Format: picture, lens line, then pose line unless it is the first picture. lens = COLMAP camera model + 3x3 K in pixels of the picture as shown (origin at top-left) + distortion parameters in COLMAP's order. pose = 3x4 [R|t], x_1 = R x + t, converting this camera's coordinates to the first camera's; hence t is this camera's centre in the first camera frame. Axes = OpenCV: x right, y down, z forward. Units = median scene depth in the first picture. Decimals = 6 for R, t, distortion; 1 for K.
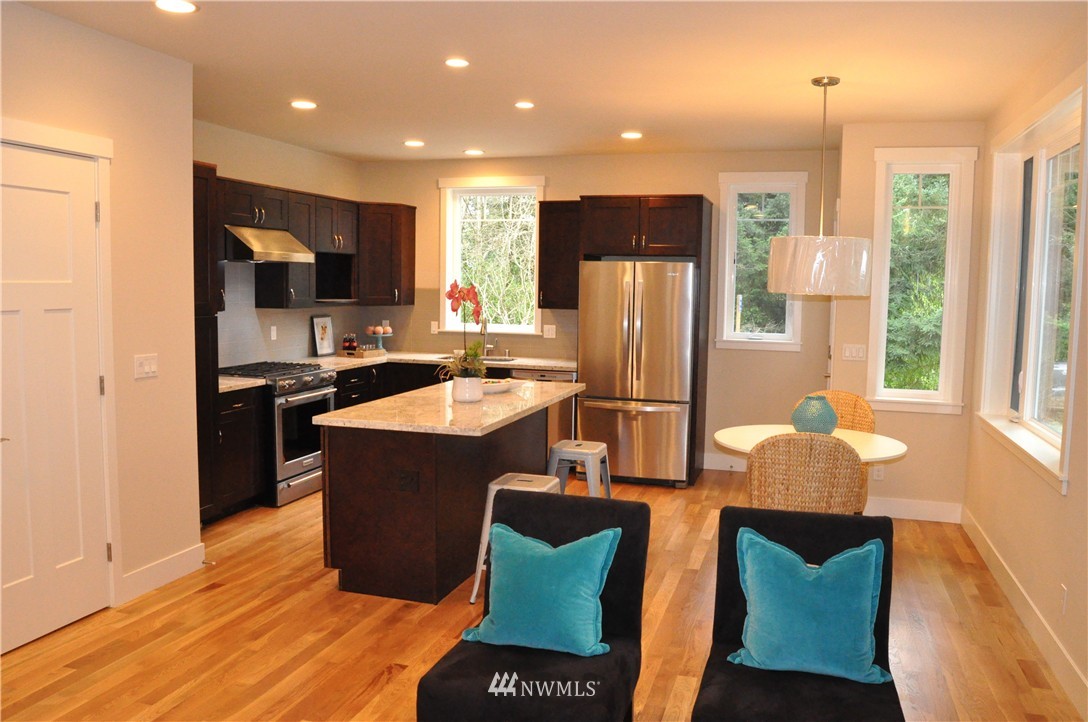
lens RADIAL K [[847.7, 0, 549.1], [0, 847.7, 362.2], [0, 0, 1]] dist [-0.103532, 0.048766]
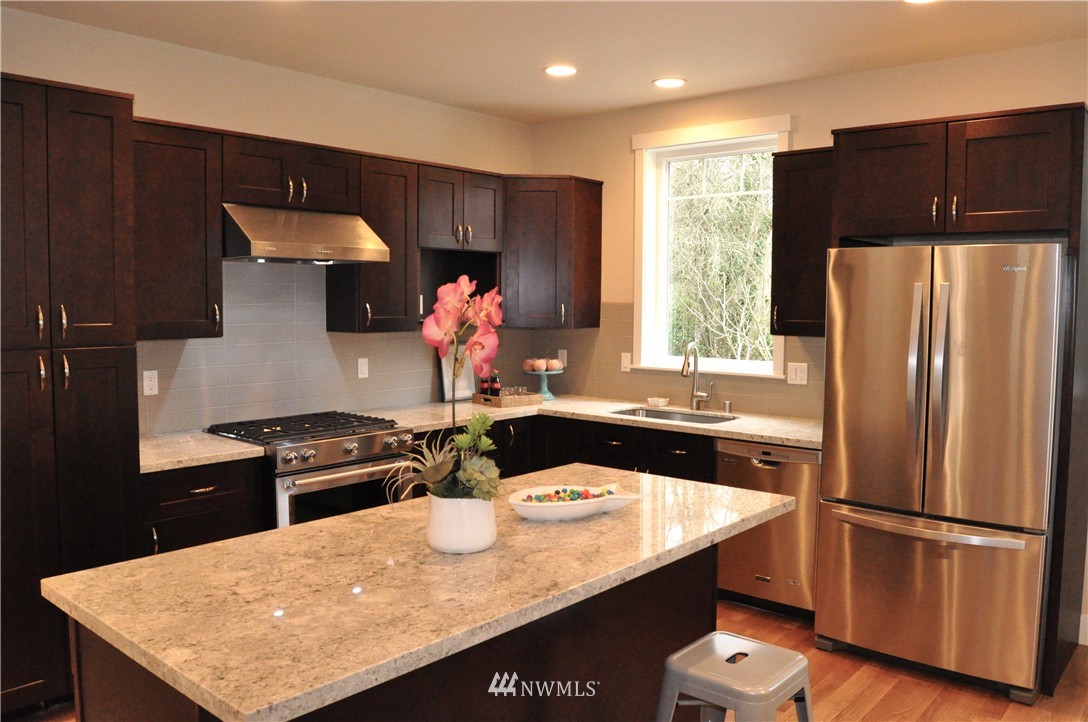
lens RADIAL K [[847.7, 0, 549.1], [0, 847.7, 362.2], [0, 0, 1]] dist [-0.103532, 0.048766]
pose [[0.916091, 0.019284, -0.400507, 0.080681], [-0.029266, 0.999394, -0.018819, -0.029154], [0.399901, 0.028961, 0.916101, 0.403501]]
